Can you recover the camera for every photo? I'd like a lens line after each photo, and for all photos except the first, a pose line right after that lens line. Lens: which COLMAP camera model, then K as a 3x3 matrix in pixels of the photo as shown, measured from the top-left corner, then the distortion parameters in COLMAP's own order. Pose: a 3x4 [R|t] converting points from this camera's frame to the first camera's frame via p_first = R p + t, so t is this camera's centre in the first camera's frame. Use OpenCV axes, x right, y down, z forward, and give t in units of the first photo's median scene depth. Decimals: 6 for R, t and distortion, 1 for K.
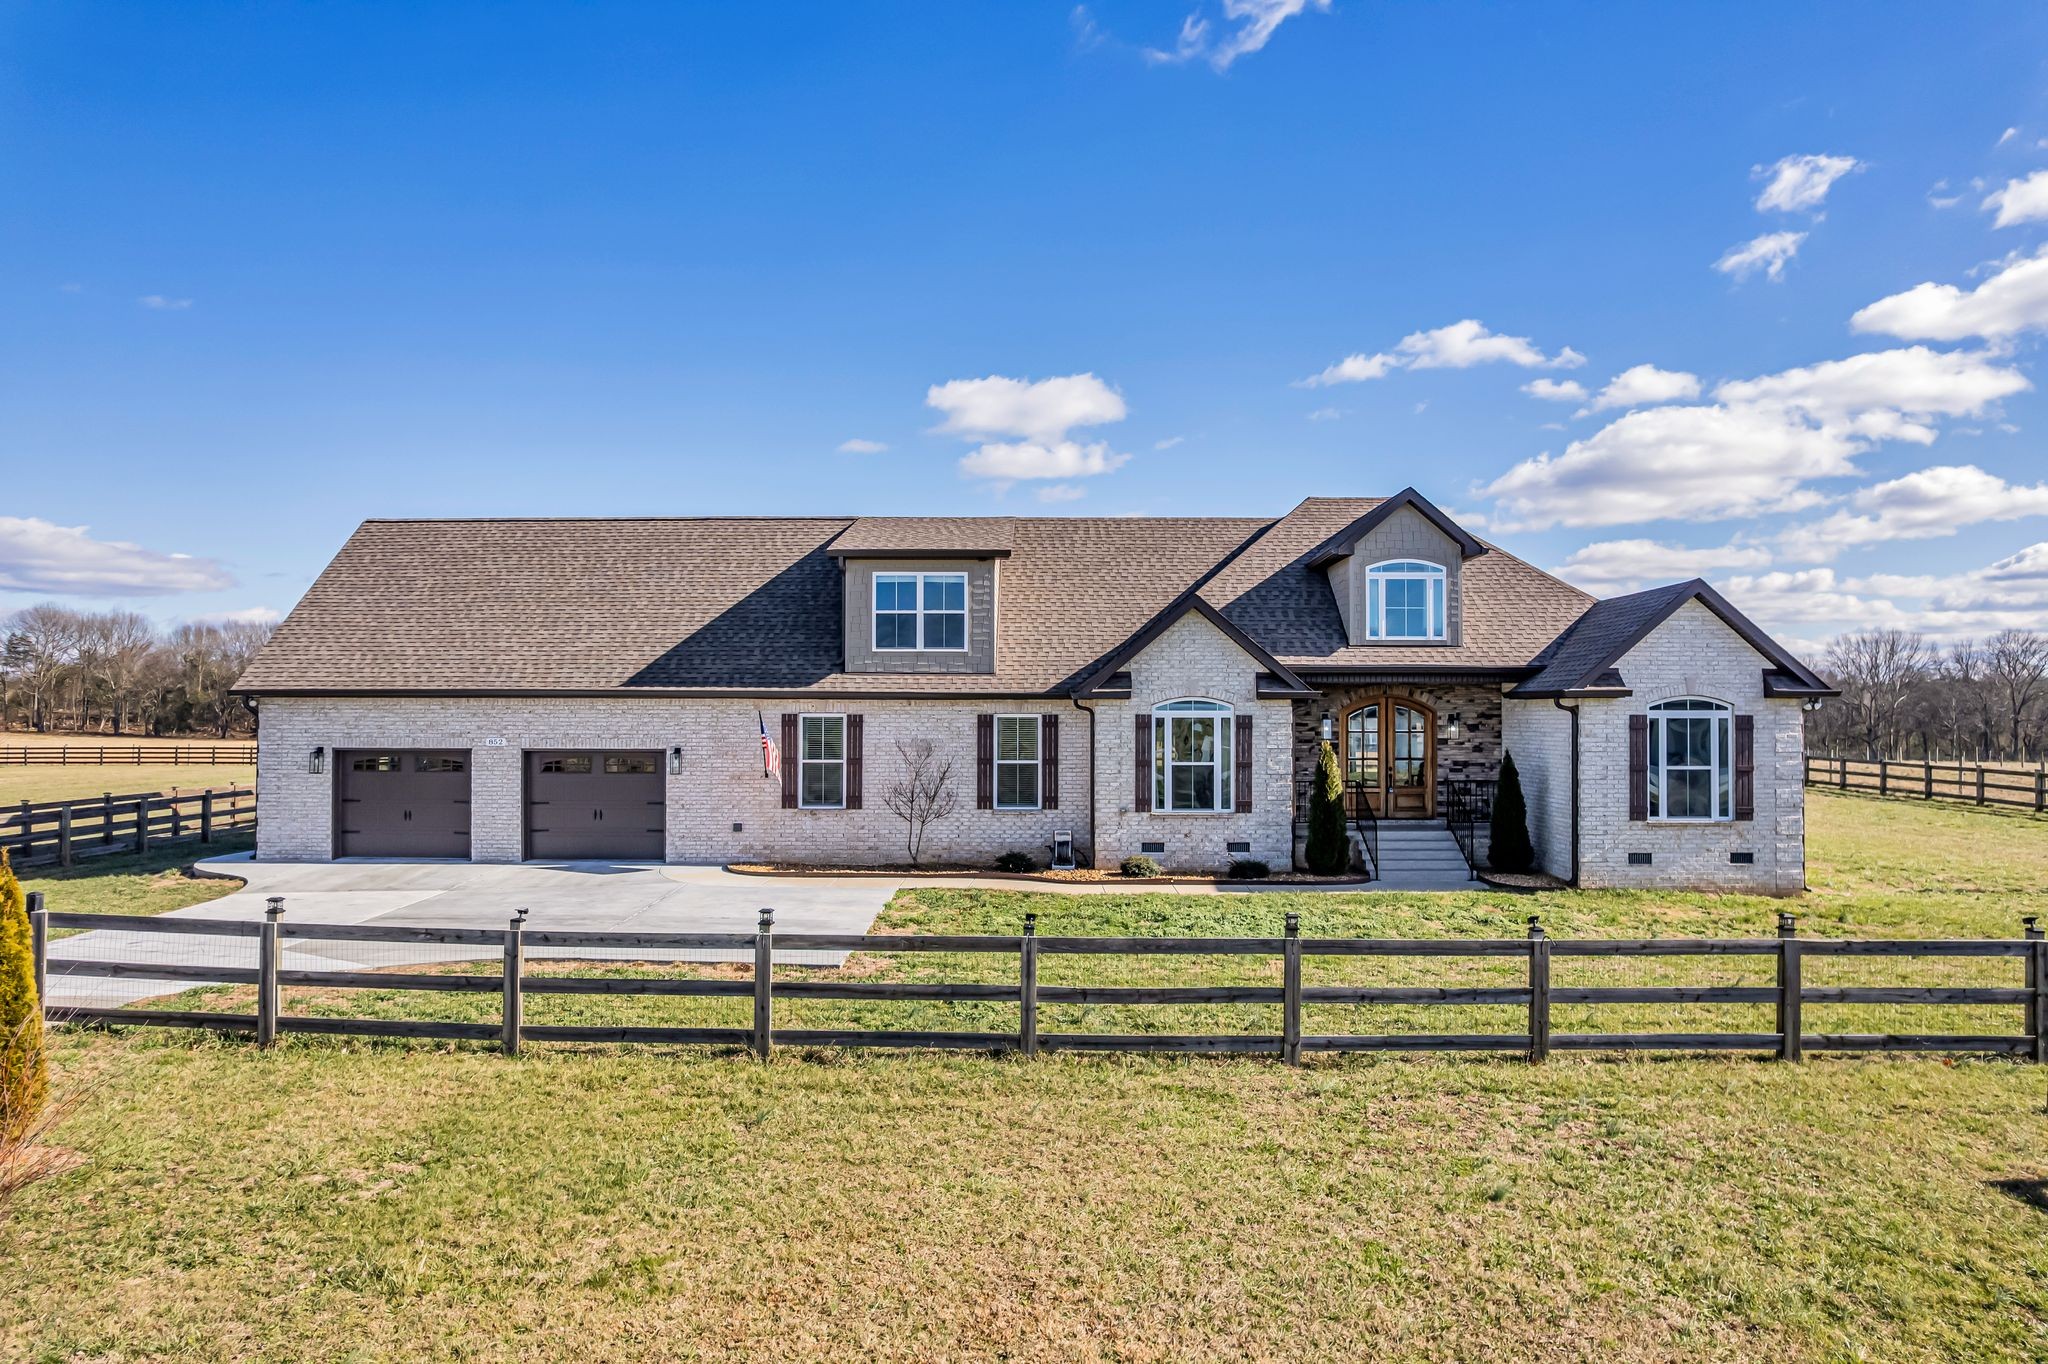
lens RADIAL K [[1318.9, 0, 1024.0], [0, 1318.9, 682.0], [0, 0, 1]] dist [-0.048492, -0.000454]
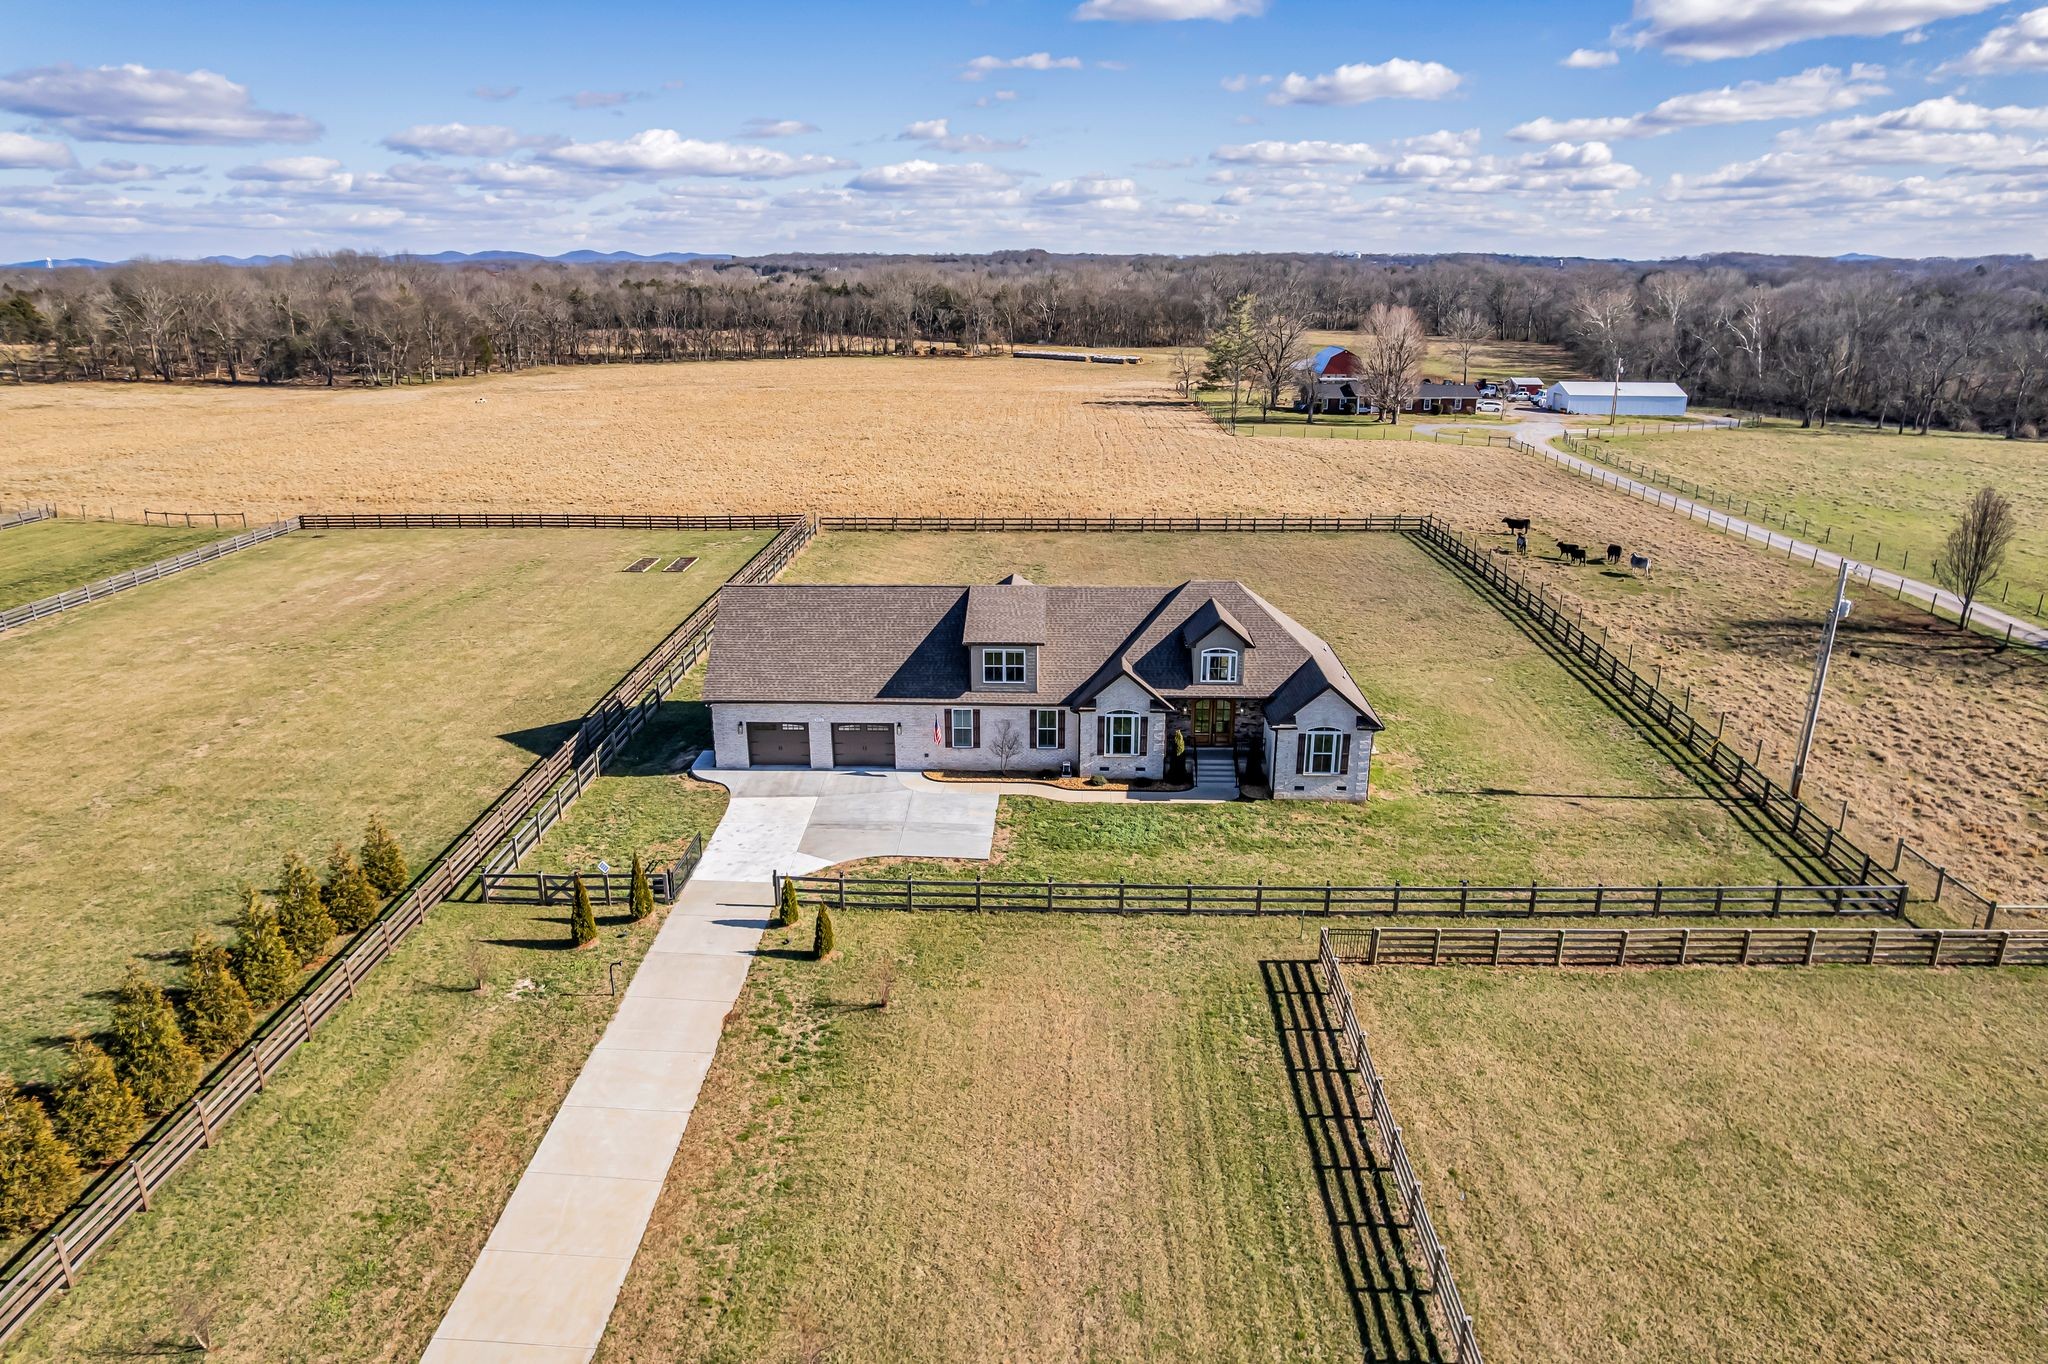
lens RADIAL K [[1318.9, 0, 1024.0], [0, 1318.9, 682.0], [0, 0, 1]] dist [-0.048492, -0.000454]
pose [[0.999756, 0.003726, -0.021771, 0.004443], [0.003662, 0.944063, 0.329743, -0.780235], [0.021782, -0.329743, 0.943820, -1.152454]]
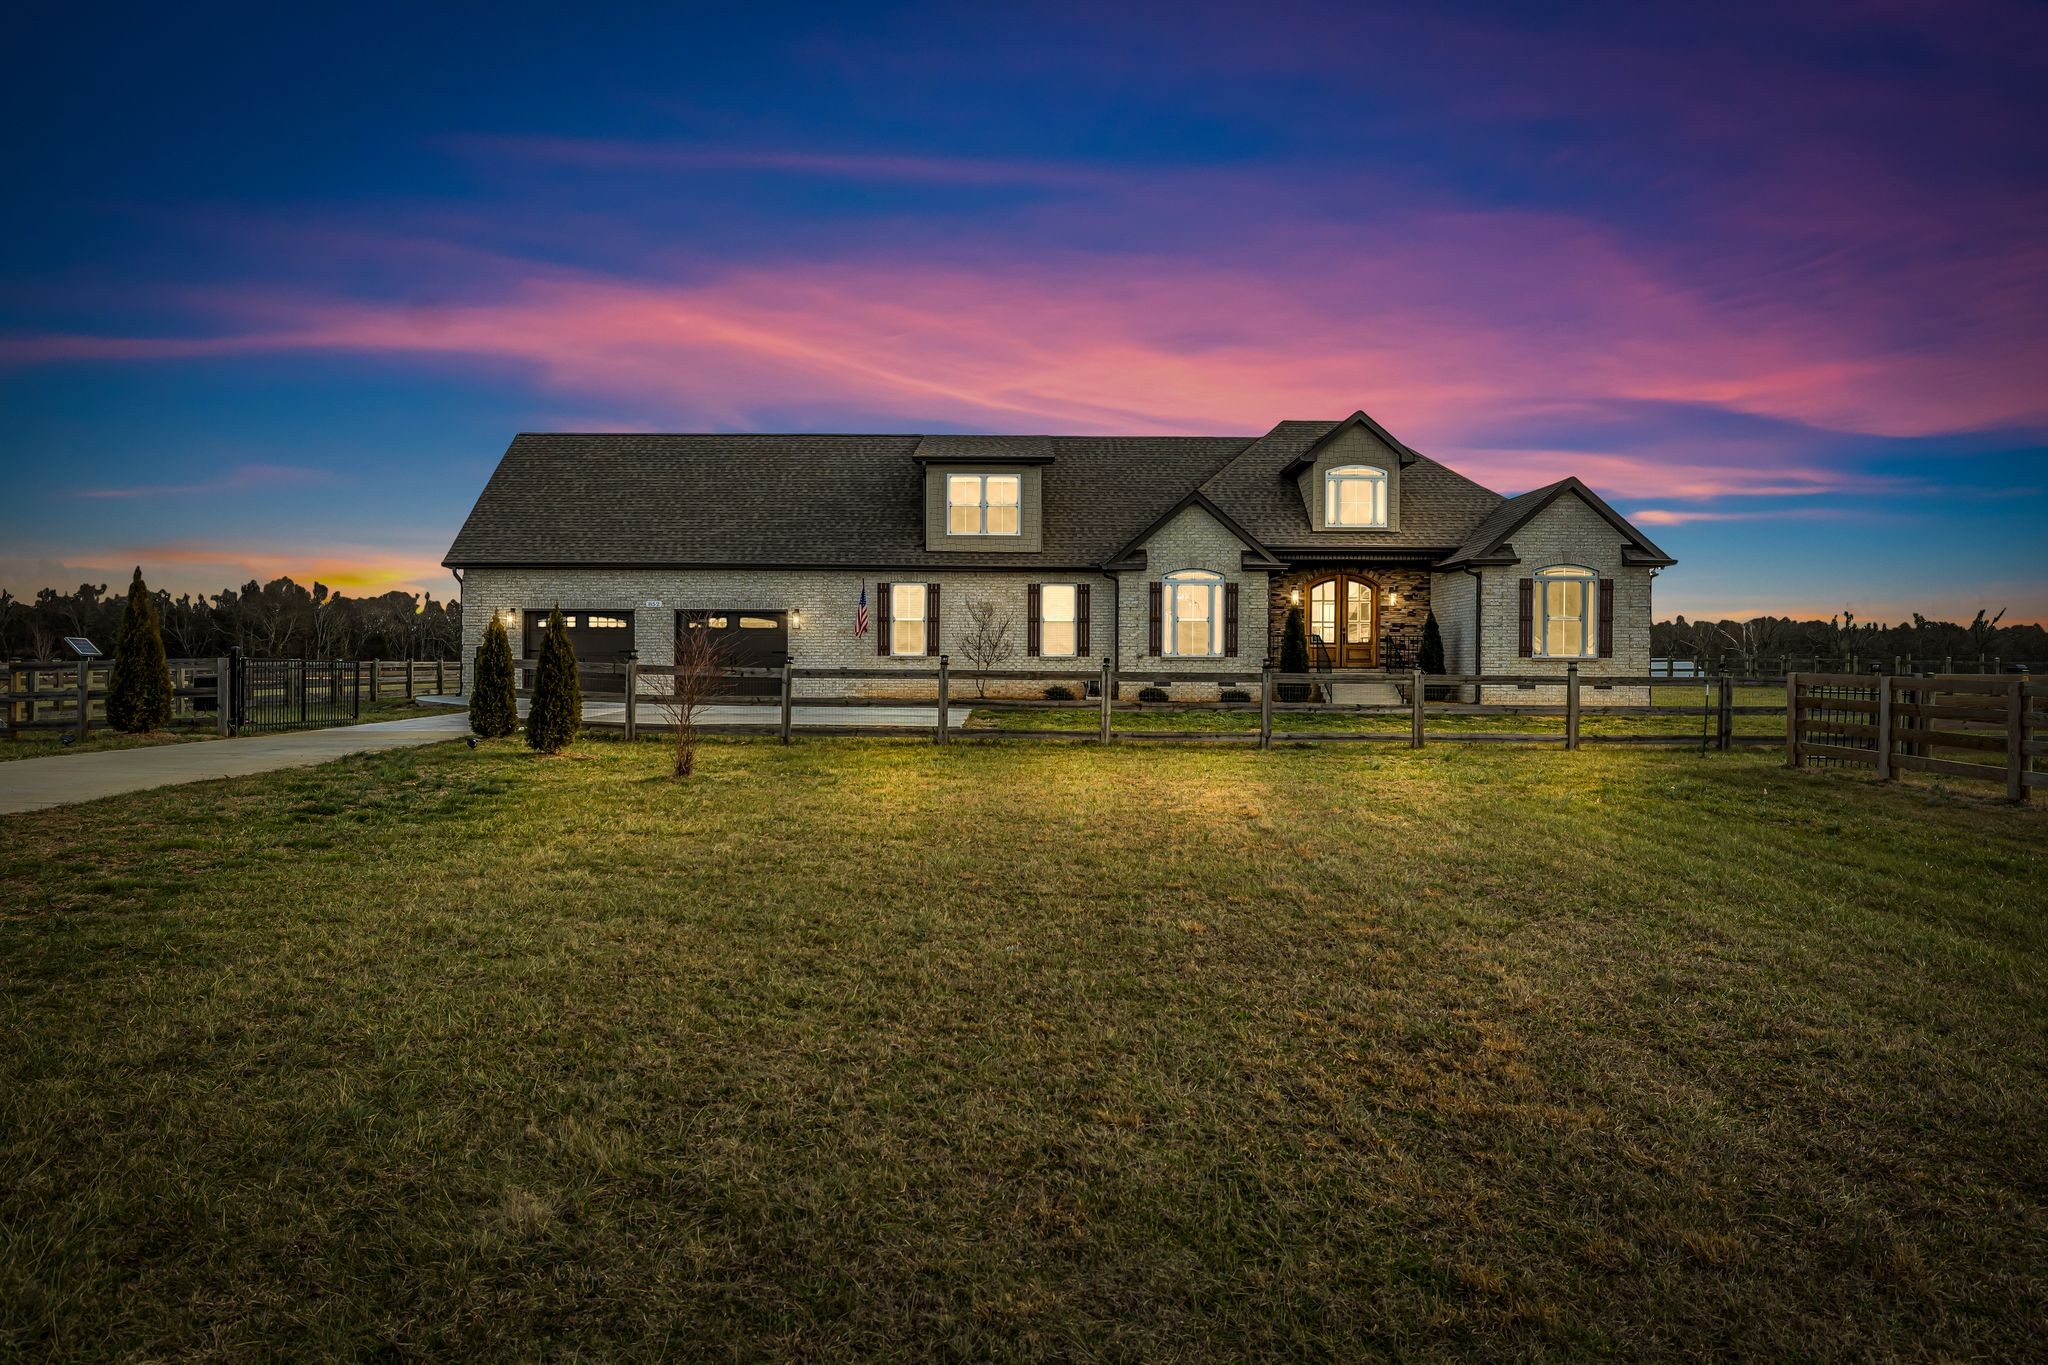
lens RADIAL K [[1353.4, 0, 1023.8], [0, 1353.4, 670.0], [0, 0, 1]] dist [-0.001579, -0.000244]
pose [[0.999786, 0.002113, 0.020593, -0.067310], [-0.002685, 0.999611, 0.027773, 0.073153], [-0.020526, -0.027822, 0.999402, -0.344168]]
